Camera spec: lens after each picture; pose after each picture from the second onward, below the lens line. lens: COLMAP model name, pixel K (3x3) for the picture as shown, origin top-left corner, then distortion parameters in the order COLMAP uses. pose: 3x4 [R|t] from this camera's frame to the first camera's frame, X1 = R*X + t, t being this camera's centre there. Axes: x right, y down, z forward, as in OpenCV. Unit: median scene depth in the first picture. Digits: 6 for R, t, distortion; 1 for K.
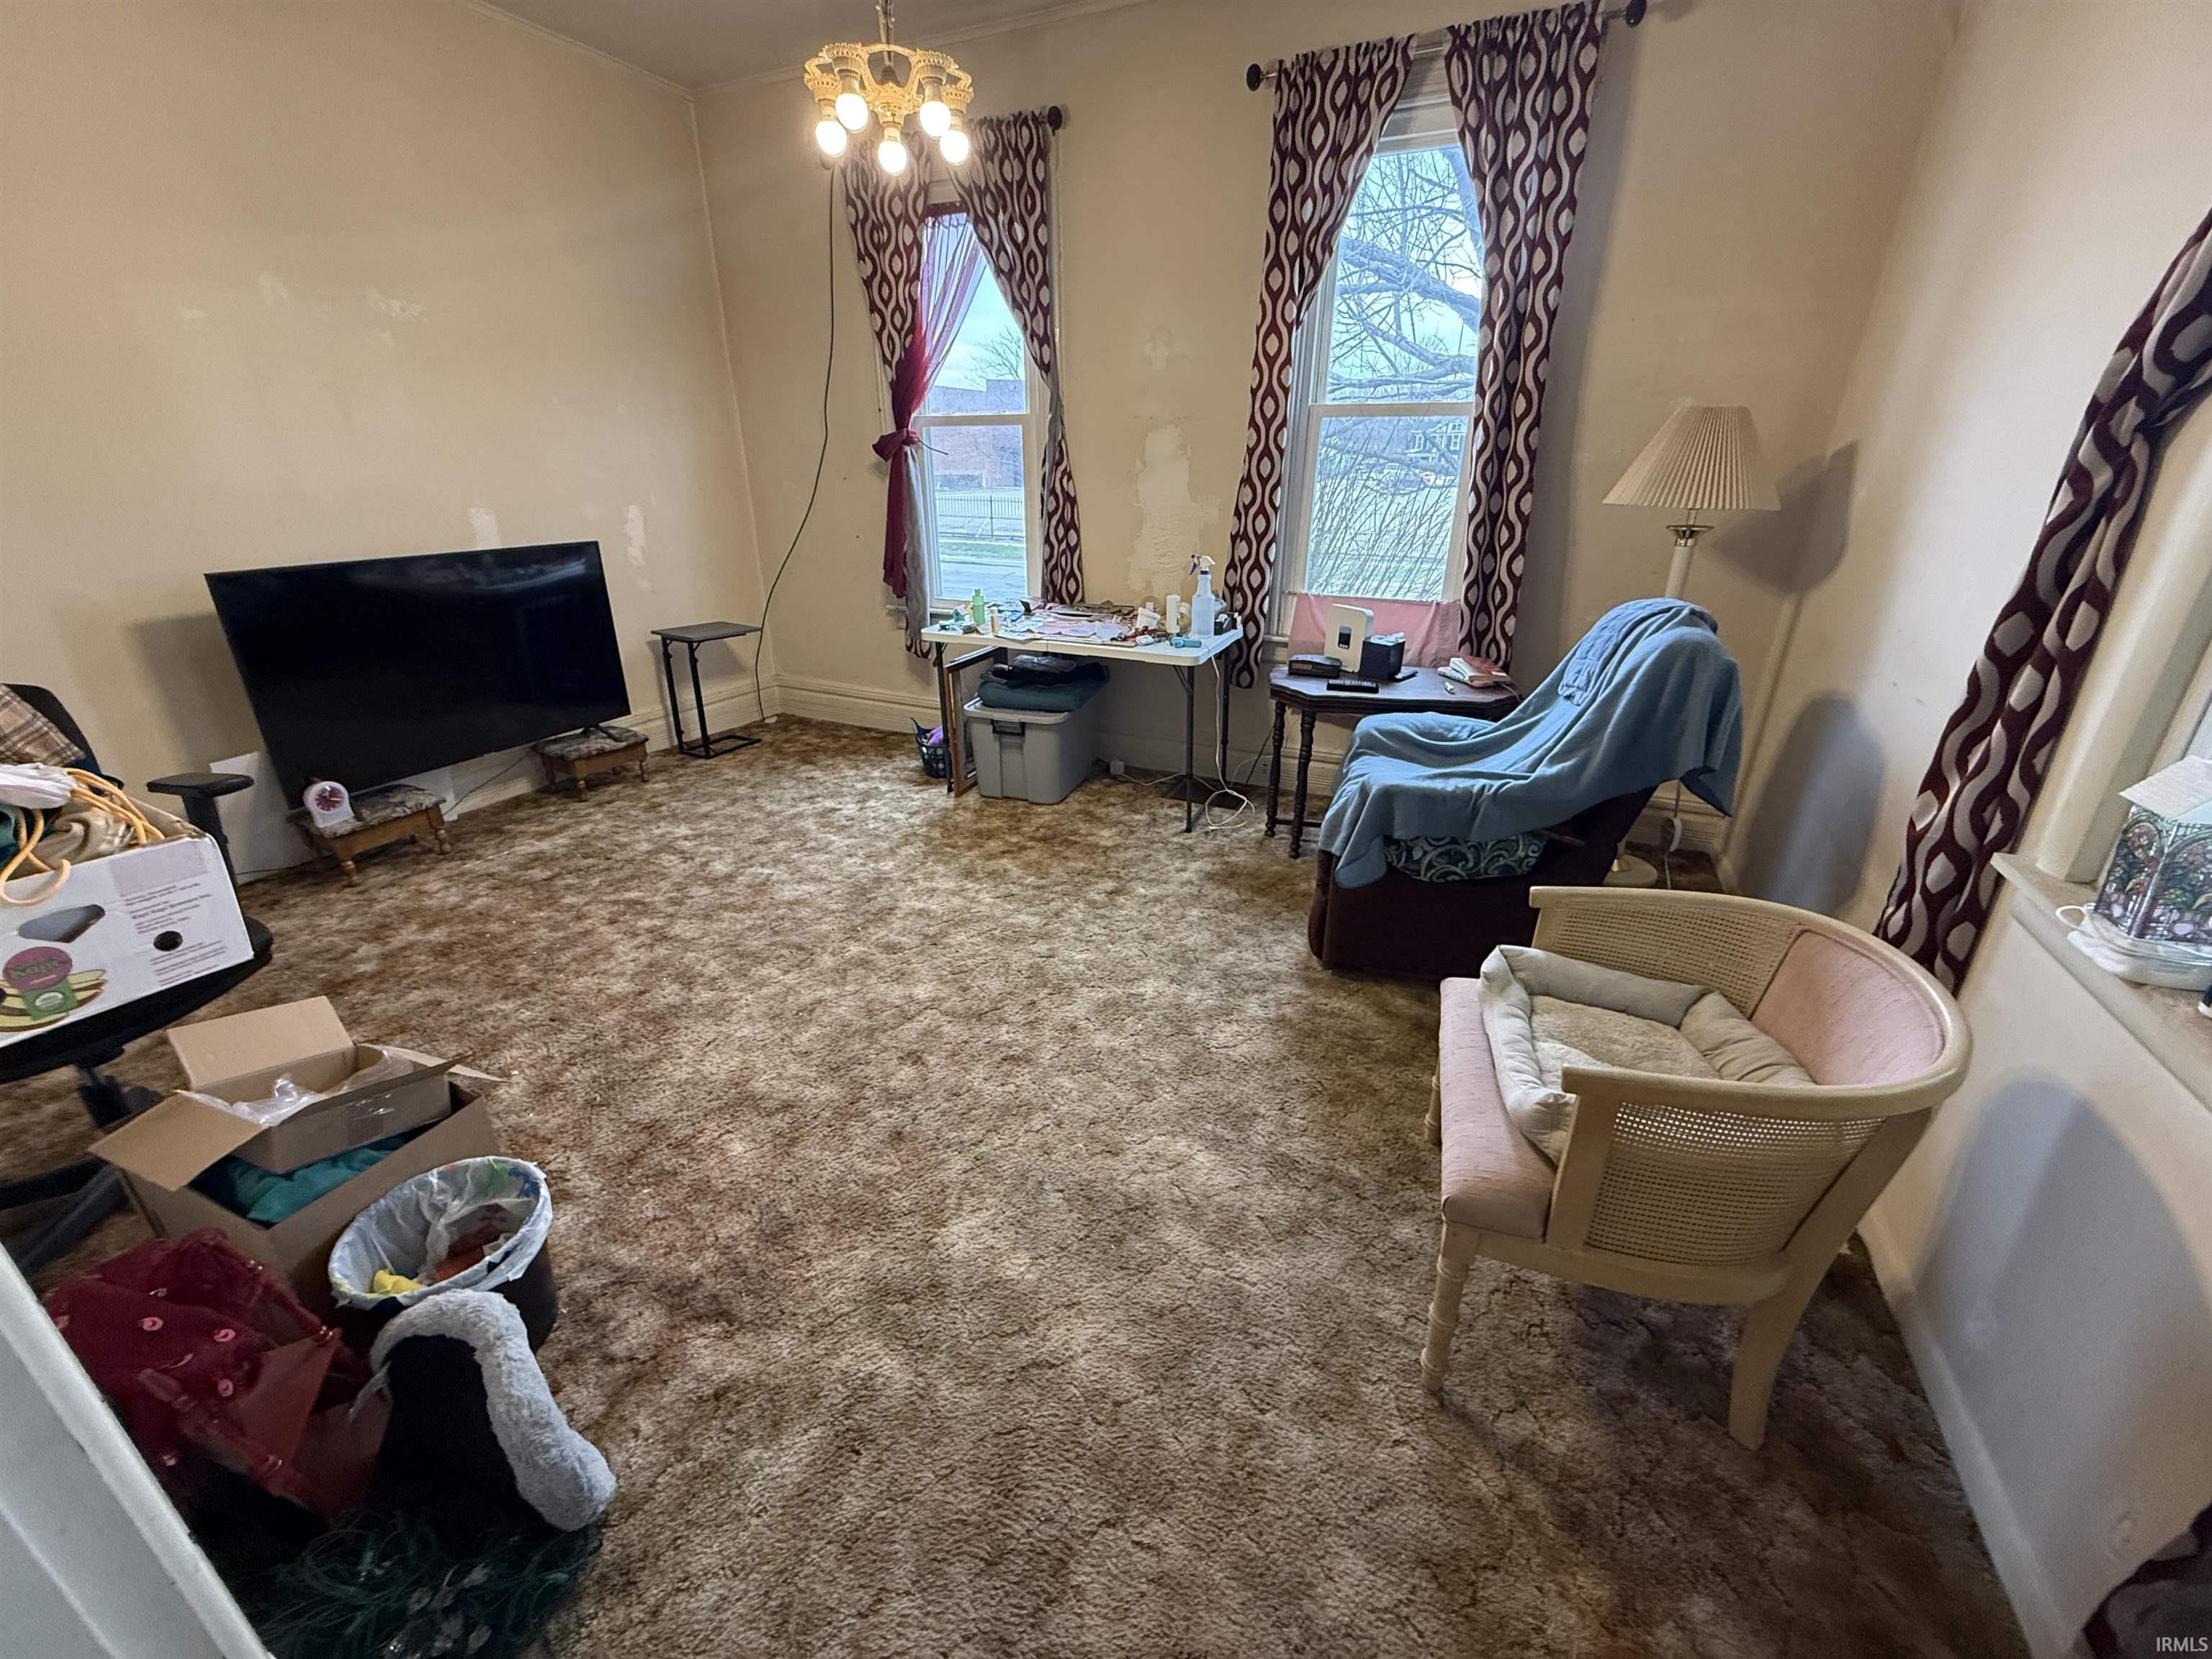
lens RADIAL K [[876.6, 0, 1104.3], [0, 876.6, 824.3], [0, 0, 1]] dist [-0.001742, -0.000249]
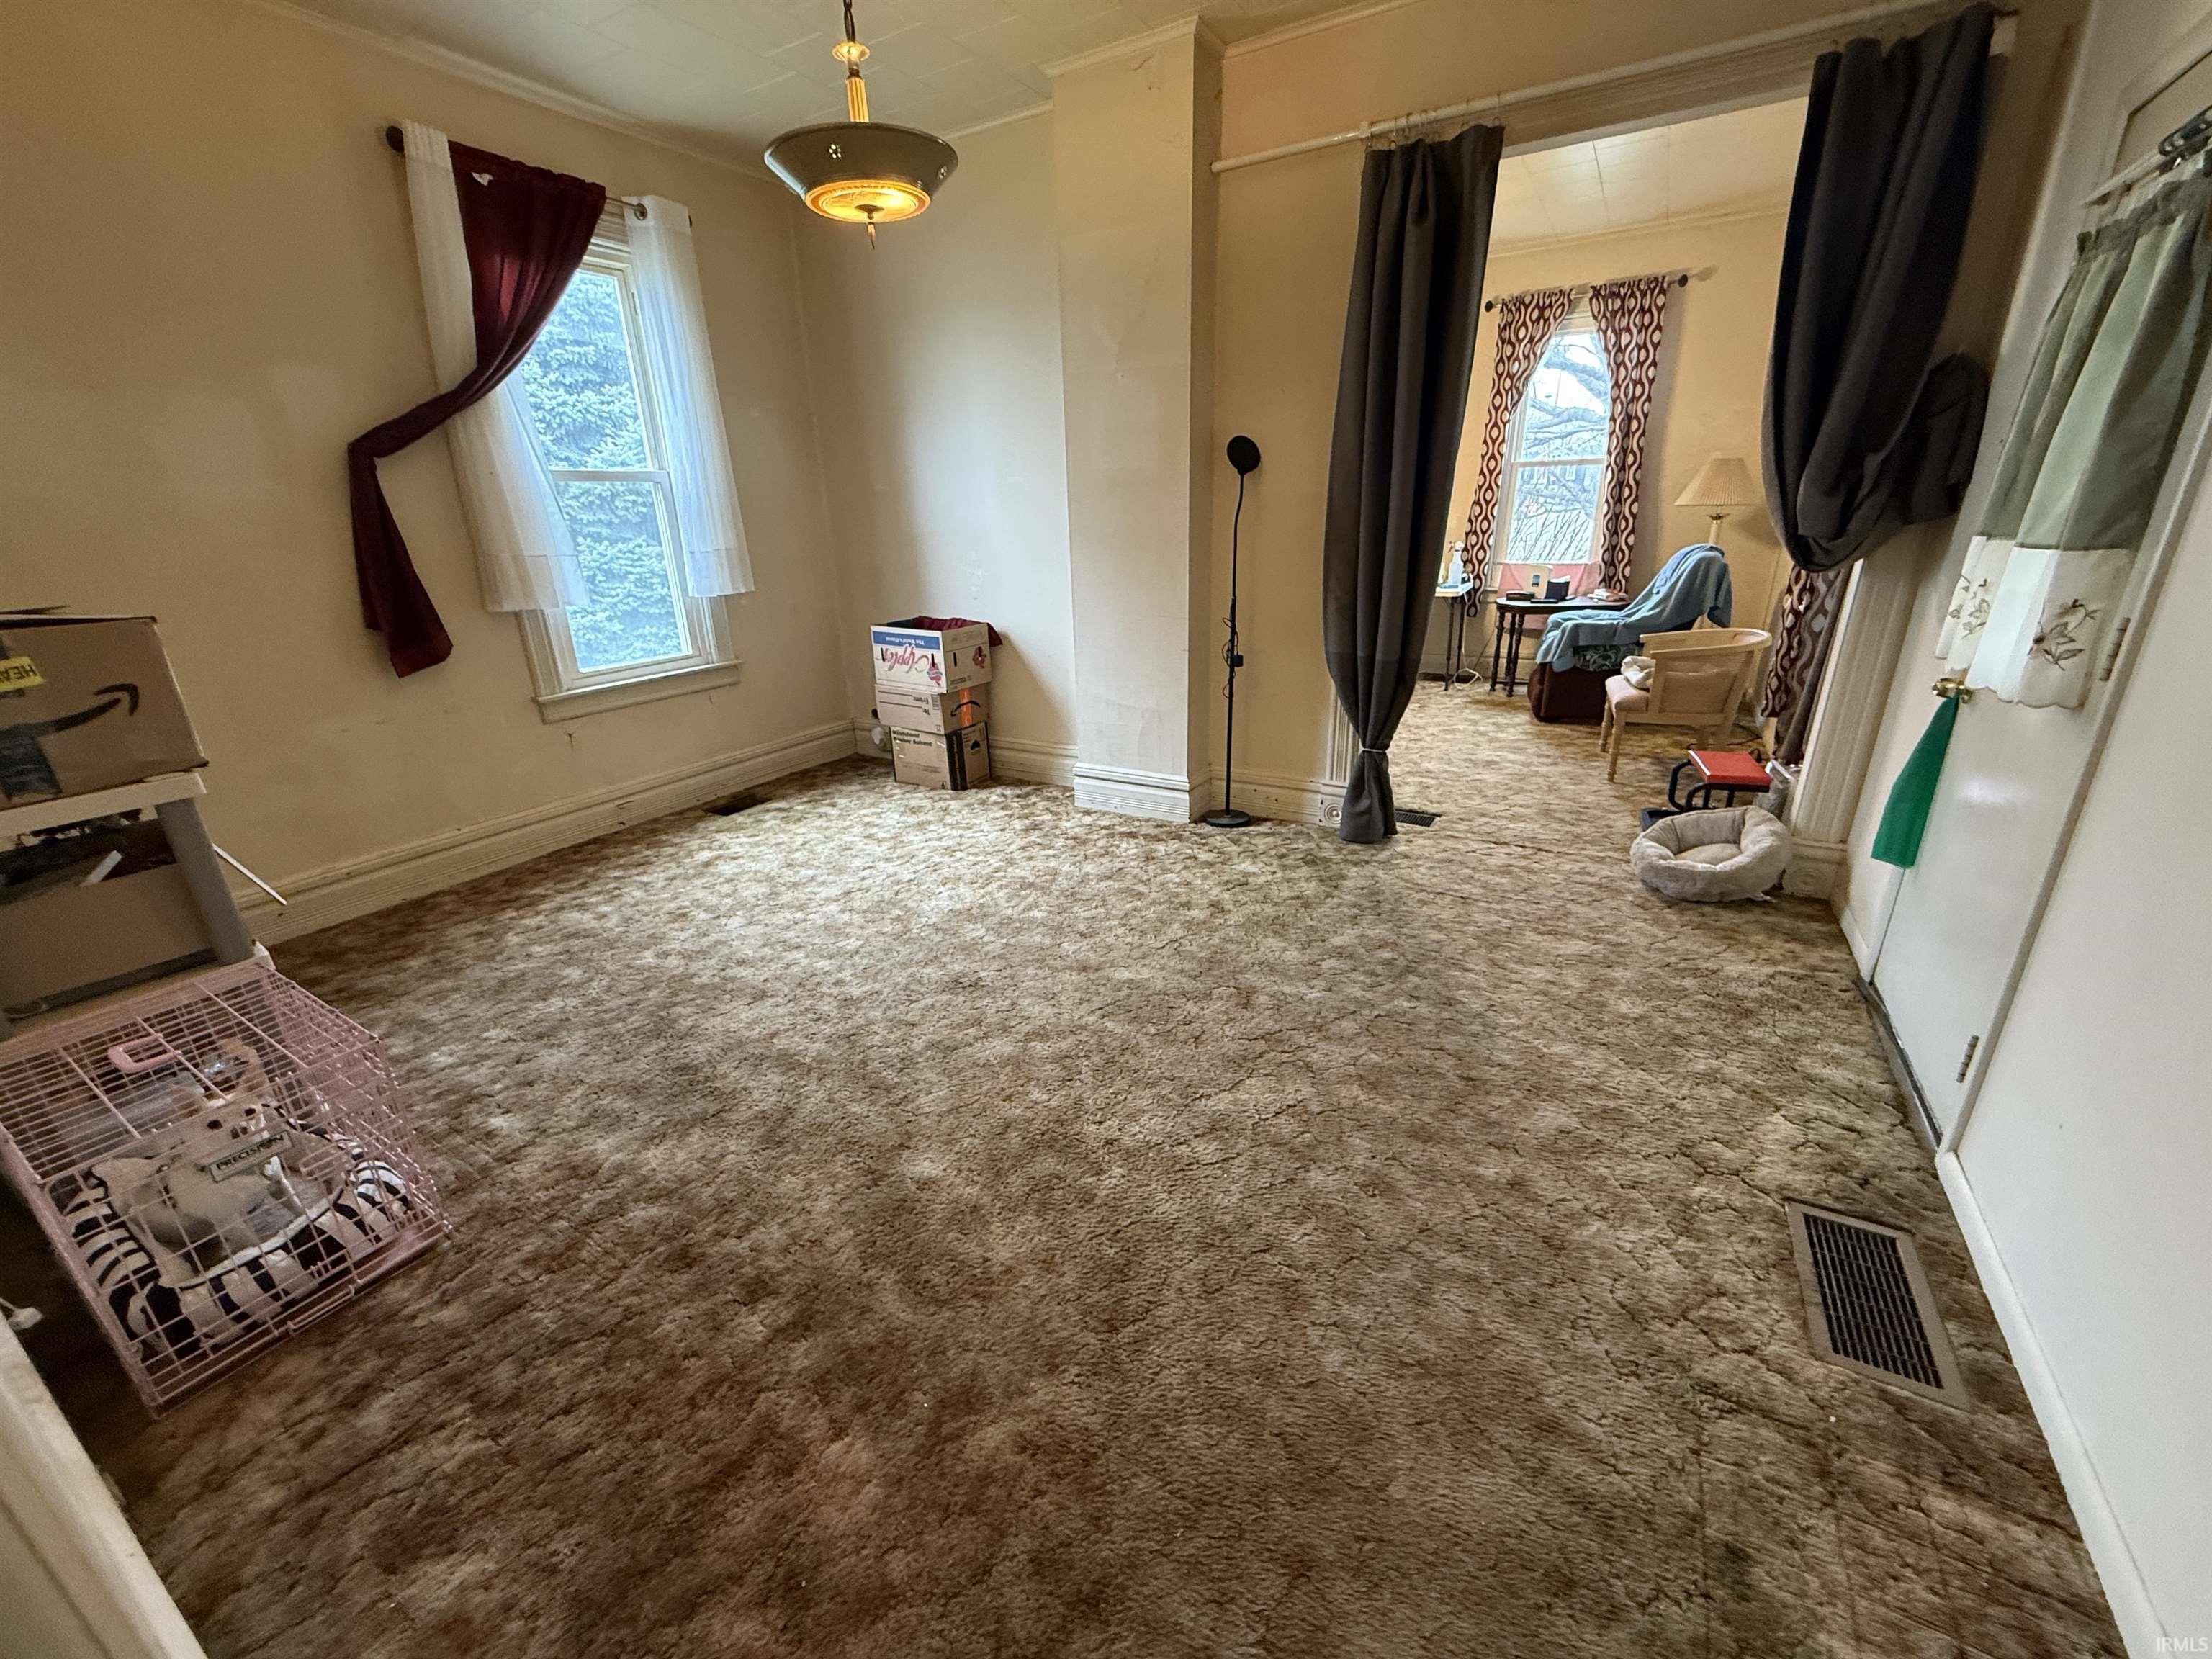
lens RADIAL K [[876.6, 0, 1099.8], [0, 876.6, 826.4], [0, 0, 1]] dist [-0.001742, -0.000249]
pose [[0.994775, -0.001550, -0.102078, -0.520081], [-0.002827, 0.999083, -0.042713, 0.441771], [0.102051, 0.042778, 0.993859, -1.059469]]
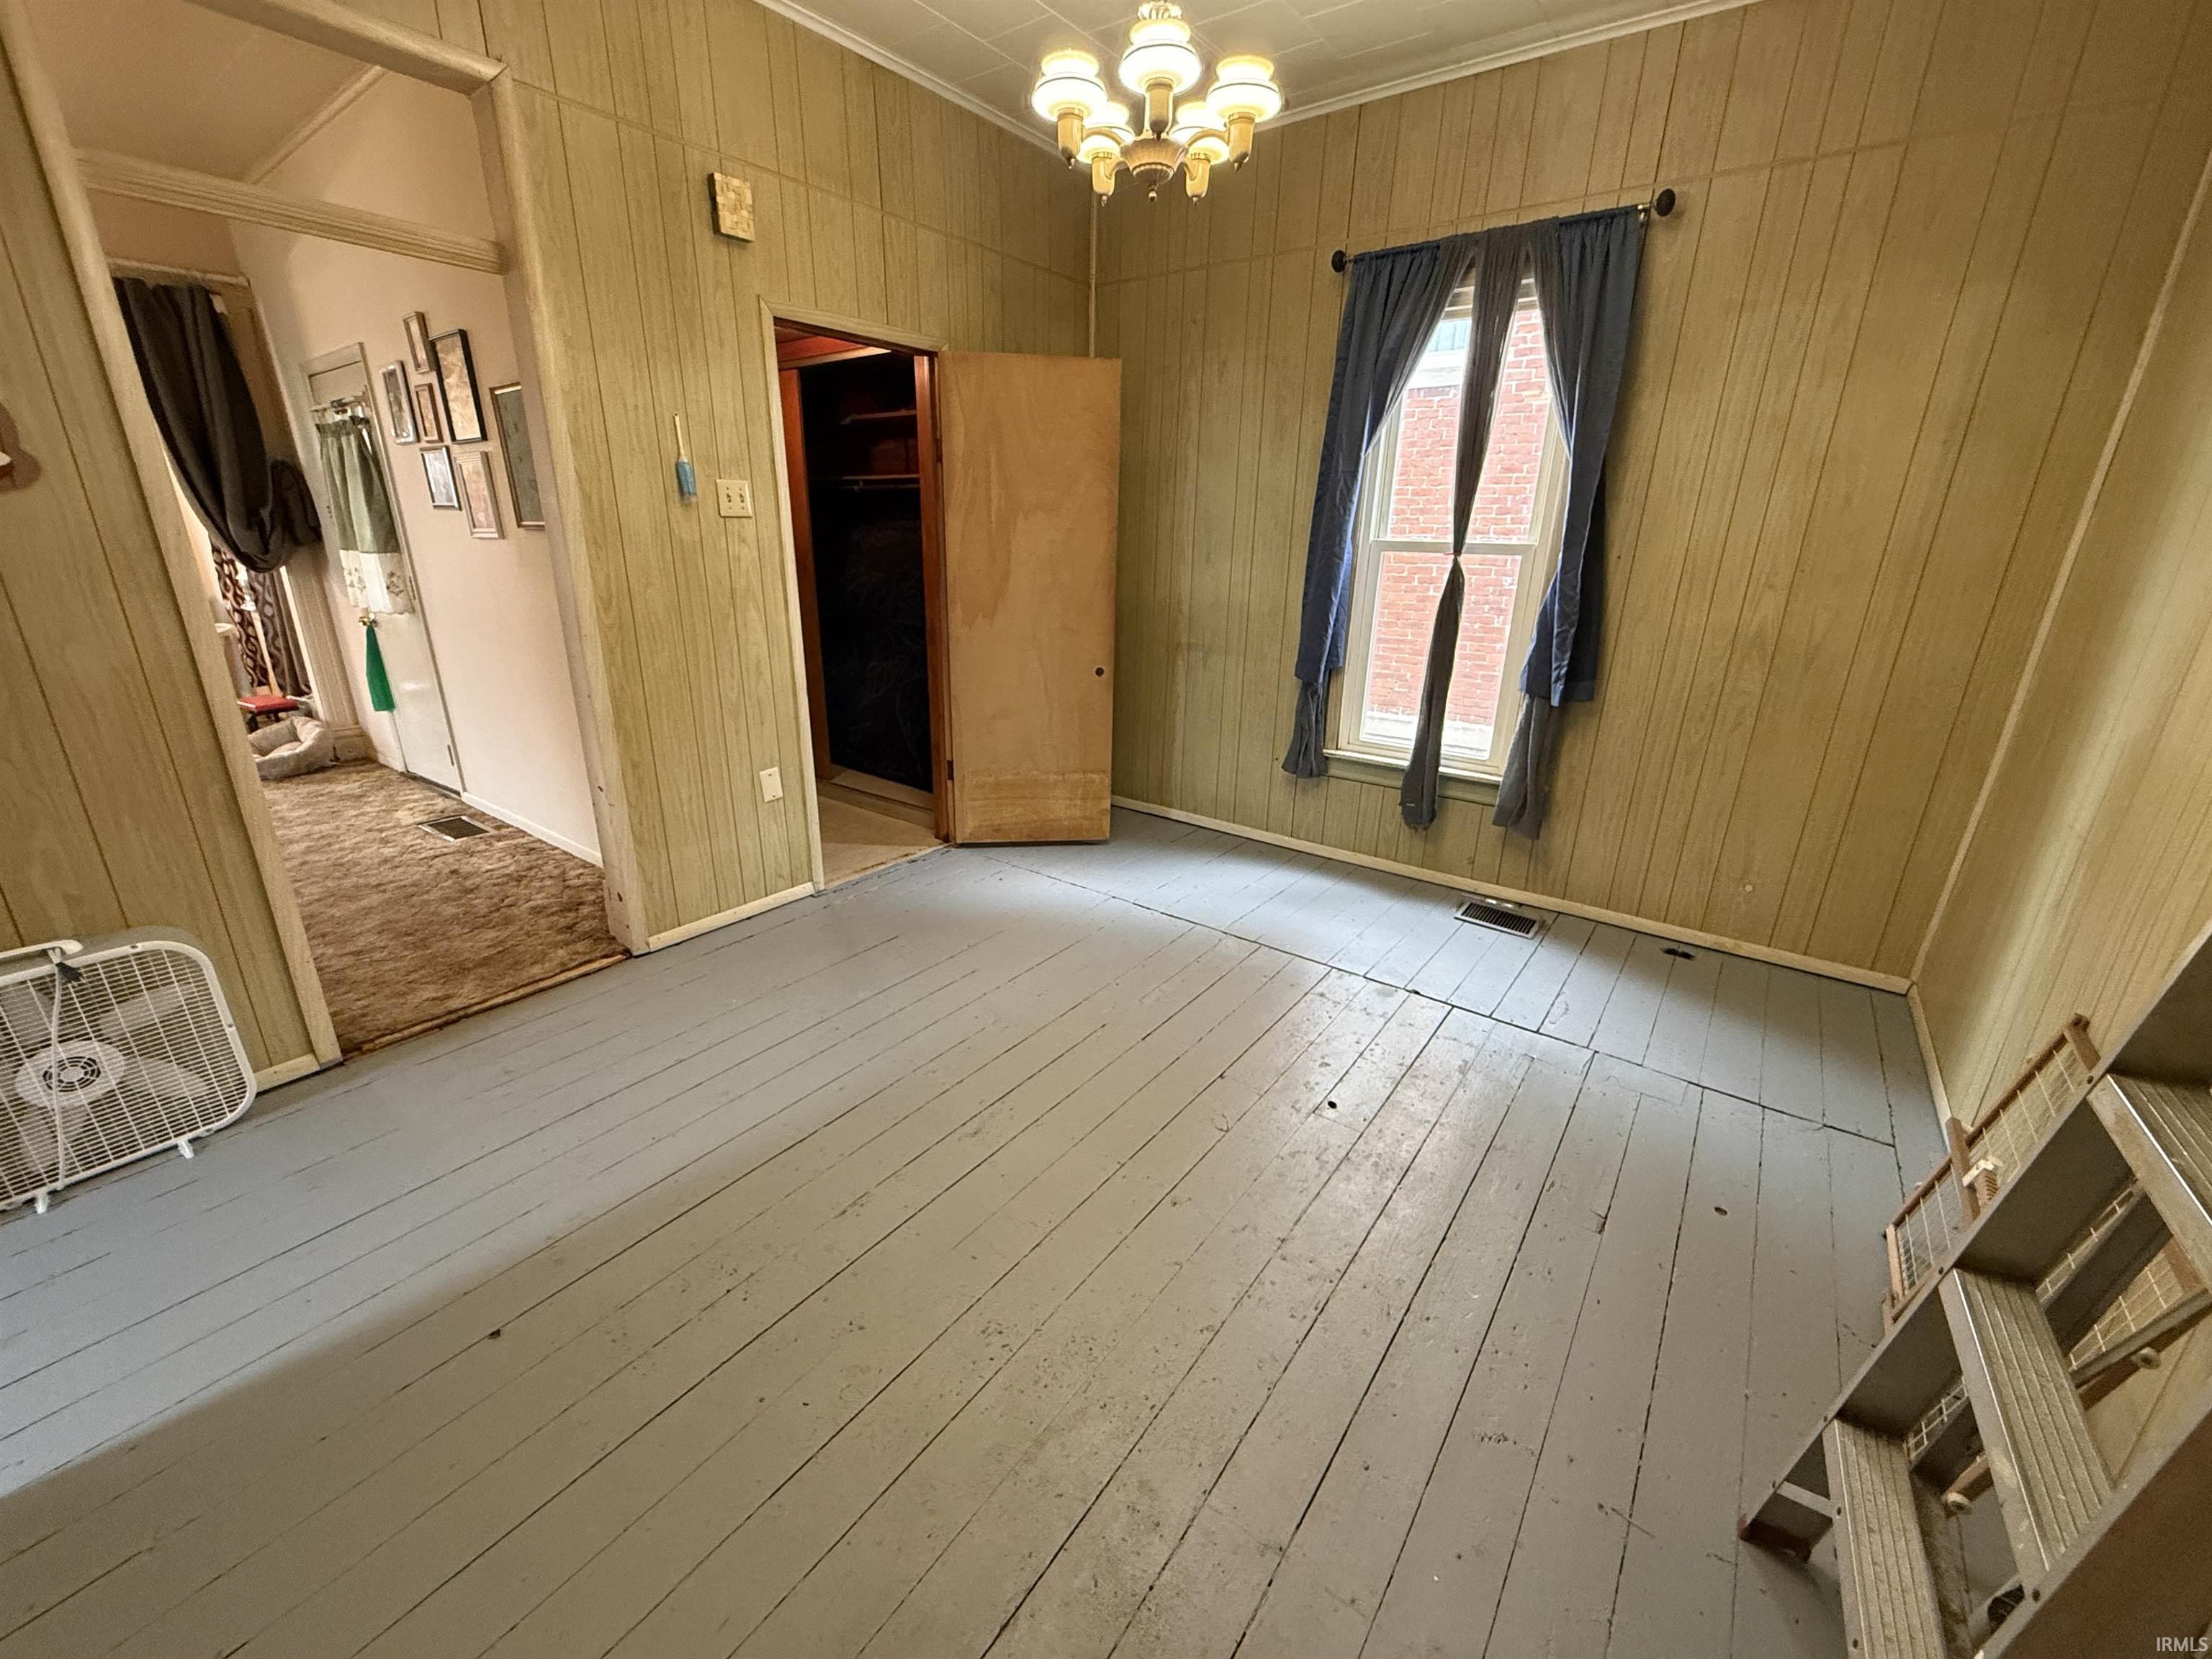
lens RADIAL K [[876.6, 0, 1101.3], [0, 876.6, 834.8], [0, 0, 1]] dist [-0.001742, -0.000249]
pose [[0.189426, -0.318360, 0.928851, -1.464066], [0.363496, 0.901506, 0.234858, 0.857596], [-0.912134, 0.293145, 0.286491, -2.070313]]
